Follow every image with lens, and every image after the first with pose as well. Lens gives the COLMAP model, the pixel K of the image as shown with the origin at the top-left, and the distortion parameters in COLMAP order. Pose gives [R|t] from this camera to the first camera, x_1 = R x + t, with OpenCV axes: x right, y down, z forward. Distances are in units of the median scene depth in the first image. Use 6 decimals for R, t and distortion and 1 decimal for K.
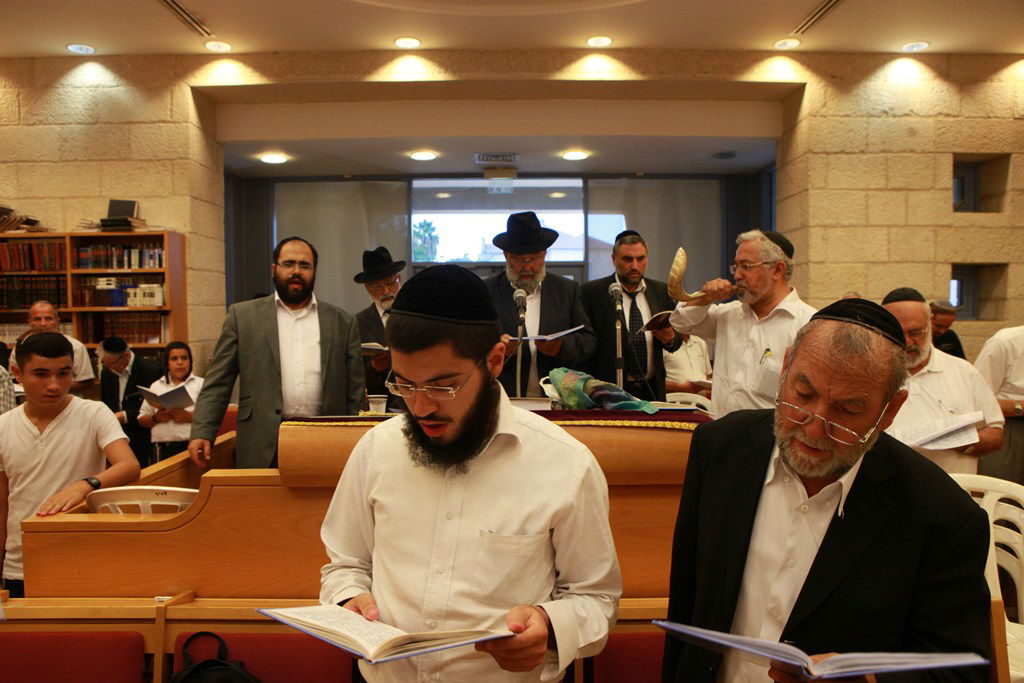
lens RADIAL K [[694.2, 0, 511.3], [0, 694.2, 344.4], [0, 0, 1]] dist [-0.096236, 0.063002]
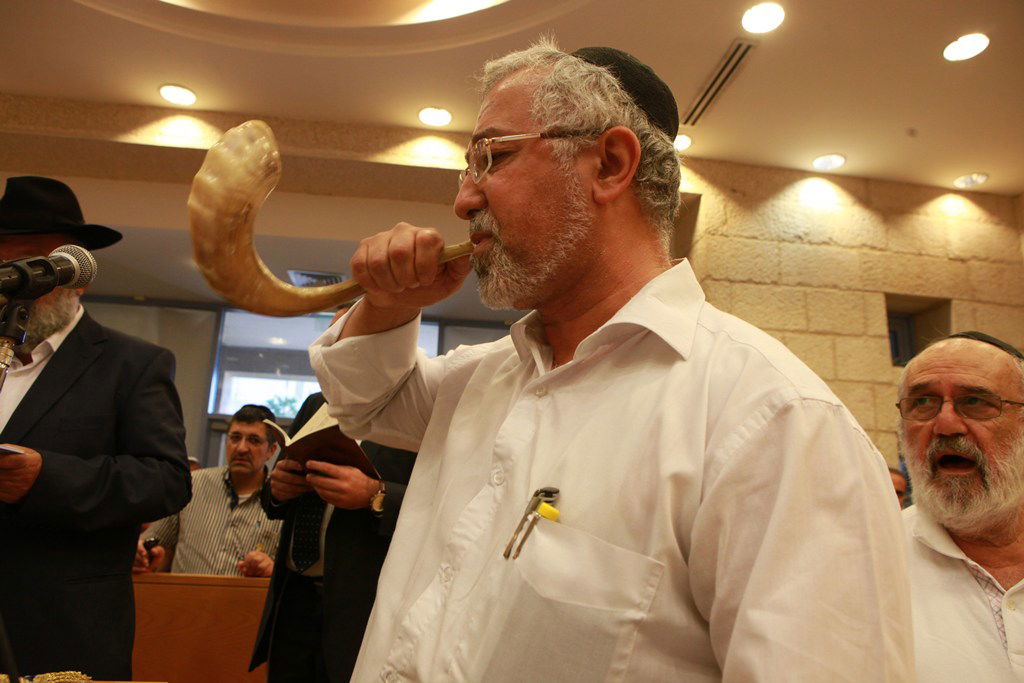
lens RADIAL K [[694.2, 0, 499.1], [0, 694.2, 354.5], [0, 0, 1]] dist [-0.096236, 0.063002]
pose [[0.992213, 0.067573, 0.104630, 0.132505], [-0.036982, 0.961987, -0.270580, 0.015702], [-0.118937, 0.264604, 0.956995, 0.315360]]
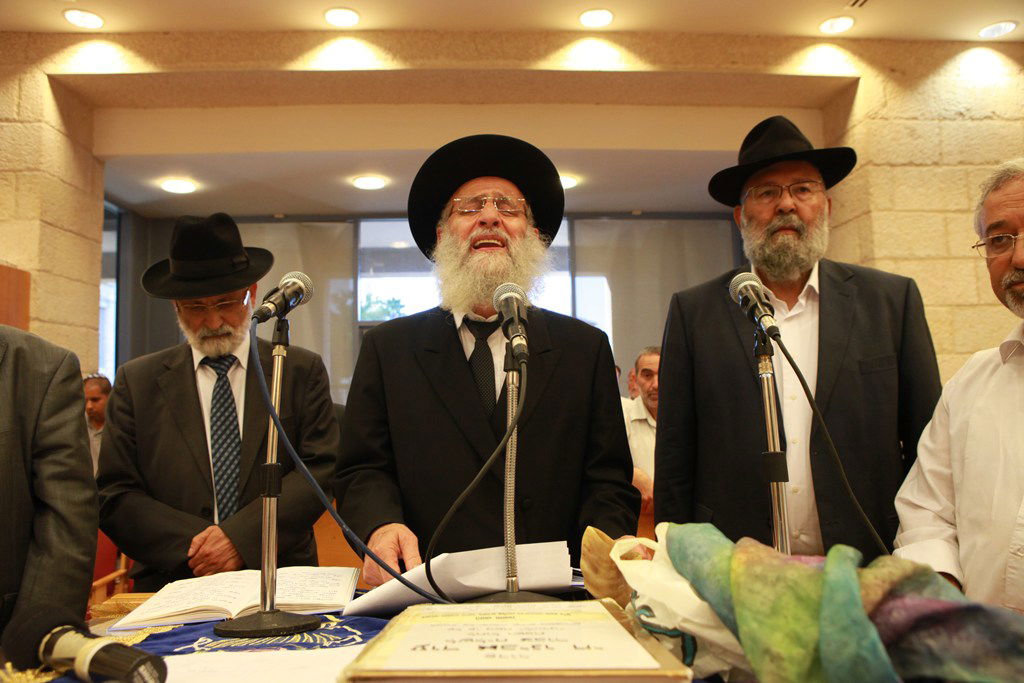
lens RADIAL K [[694.2, 0, 512.9], [0, 694.2, 349.3], [0, 0, 1]] dist [-0.096236, 0.063002]
pose [[0.999056, -0.008509, 0.042610, 0.000916], [0.013144, 0.993877, -0.109710, 0.004525], [-0.041416, 0.110166, 0.993050, 0.280256]]
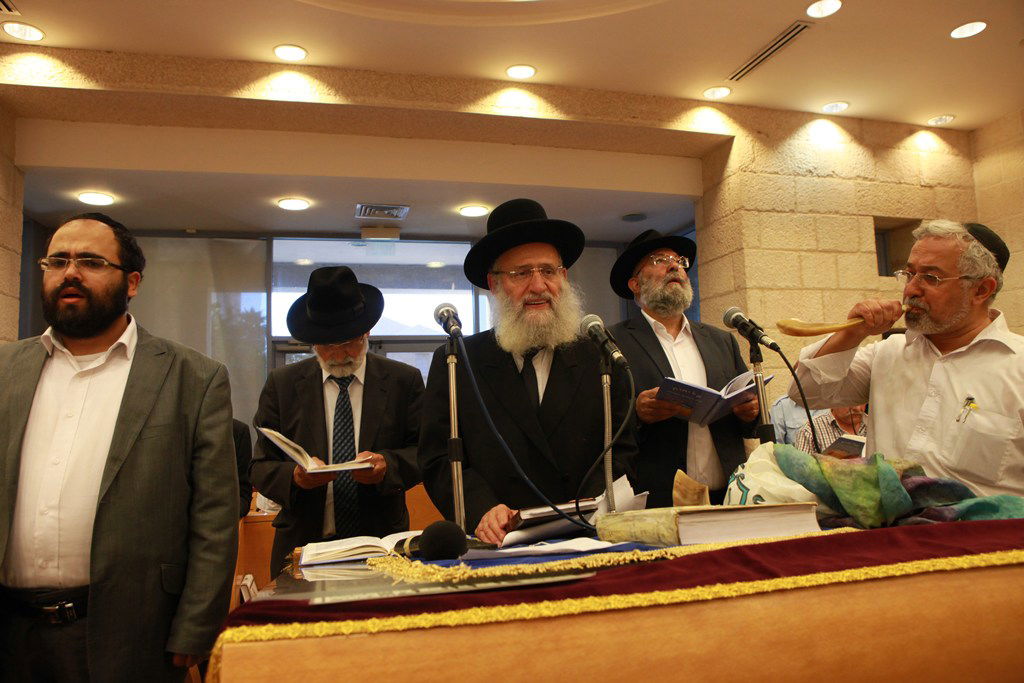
lens RADIAL K [[694.2, 0, 506.5], [0, 694.2, 346.6], [0, 0, 1]] dist [-0.096236, 0.063002]
pose [[0.971351, -0.001112, 0.237645, -0.091507], [0.032282, 0.991337, -0.127311, 0.009588], [-0.235445, 0.131335, 0.962973, 0.207575]]
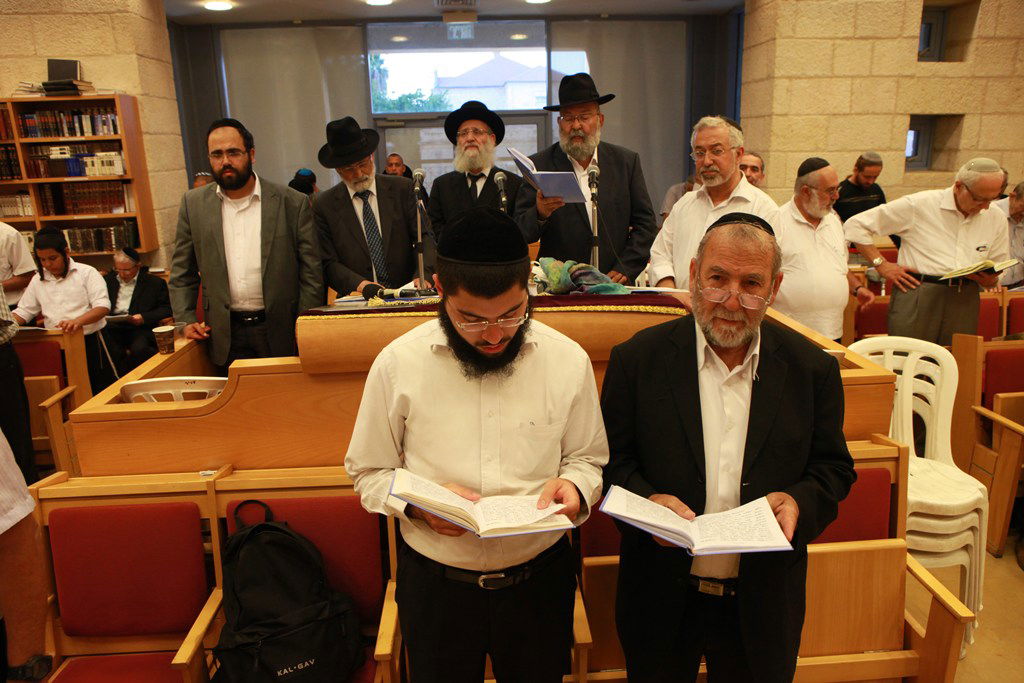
lens RADIAL K [[694.2, 0, 509.9], [0, 694.2, 349.0], [0, 0, 1]] dist [-0.096236, 0.063002]
pose [[0.998023, -0.033835, 0.052969, -0.016647], [0.020475, 0.971789, 0.234961, -0.028319], [-0.059425, -0.233412, 0.970560, -0.034347]]
